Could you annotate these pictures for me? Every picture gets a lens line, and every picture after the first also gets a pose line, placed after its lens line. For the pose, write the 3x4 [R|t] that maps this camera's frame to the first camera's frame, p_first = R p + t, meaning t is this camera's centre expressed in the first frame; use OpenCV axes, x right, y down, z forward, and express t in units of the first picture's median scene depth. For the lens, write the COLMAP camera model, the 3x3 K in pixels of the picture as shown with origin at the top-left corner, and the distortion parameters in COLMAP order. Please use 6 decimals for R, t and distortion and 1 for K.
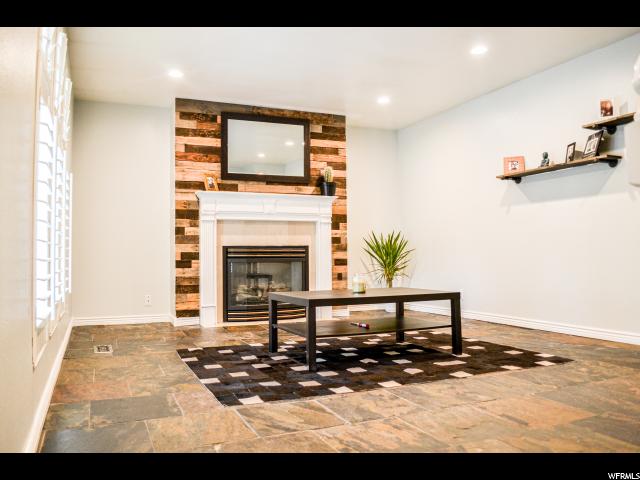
lens RADIAL K [[525.5, 0, 320.0], [0, 525.5, 240.0], [0, 0, 1]] dist [-0.070638, -0.003759]
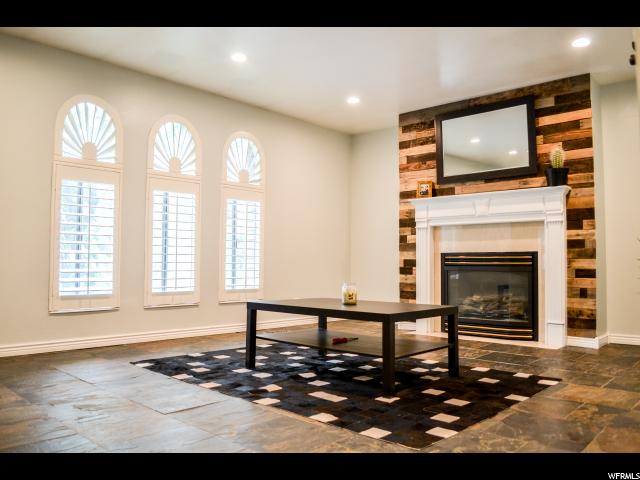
lens RADIAL K [[525.5, 0, 320.0], [0, 525.5, 240.0], [0, 0, 1]] dist [-0.070638, -0.003759]
pose [[0.391624, -0.030814, -0.919609, 0.610654], [0.018302, 0.999502, -0.025697, 0.008062], [0.919943, -0.006767, 0.391993, 0.412998]]
